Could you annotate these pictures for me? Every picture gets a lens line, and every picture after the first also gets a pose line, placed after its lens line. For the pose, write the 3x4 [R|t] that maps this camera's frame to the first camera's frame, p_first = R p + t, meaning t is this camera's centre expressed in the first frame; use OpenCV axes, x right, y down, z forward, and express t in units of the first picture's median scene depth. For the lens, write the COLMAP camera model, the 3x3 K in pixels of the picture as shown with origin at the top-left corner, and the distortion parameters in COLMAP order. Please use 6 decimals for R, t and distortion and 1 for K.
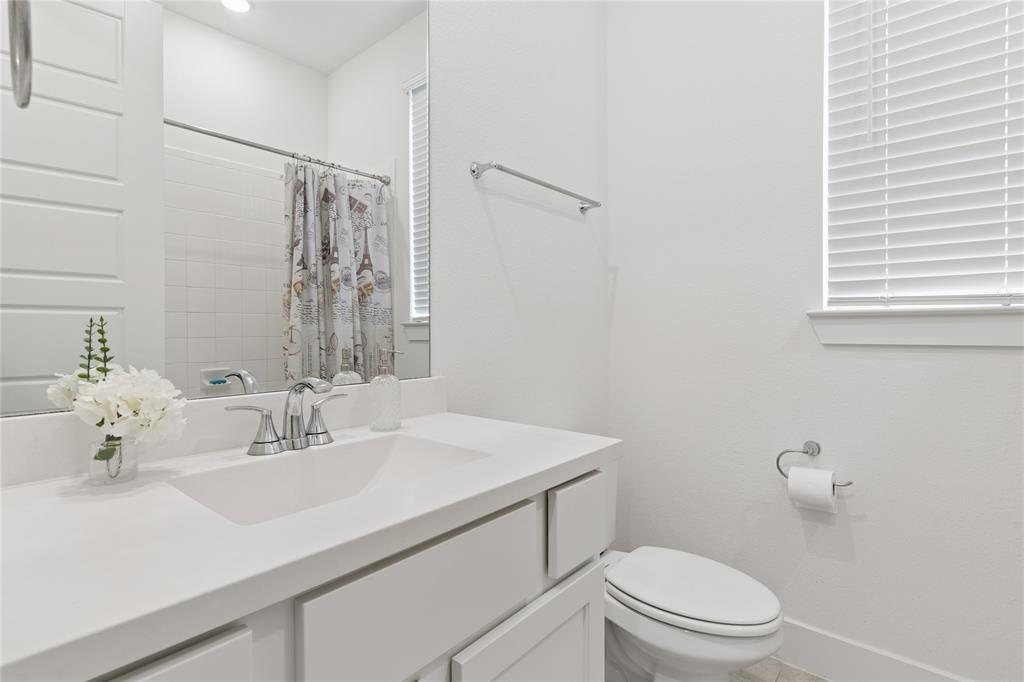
lens RADIAL K [[493.3, 0, 509.3], [0, 493.3, 338.6], [0, 0, 1]] dist [0.001116, -0.000369]
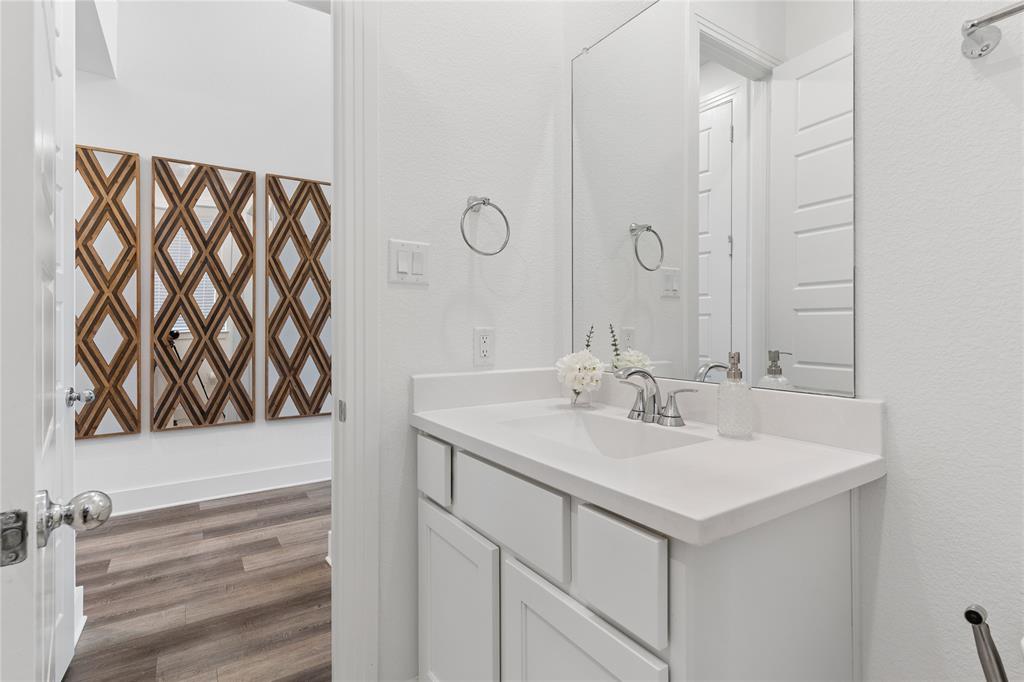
lens RADIAL K [[493.3, 0, 512.3], [0, 493.3, 335.3], [0, 0, 1]] dist [0.001116, -0.000369]
pose [[-0.272114, 0.013512, -0.962170, 0.967020], [-0.007568, 0.999840, 0.016181, -0.027130], [0.962235, 0.011685, -0.271969, 1.050973]]
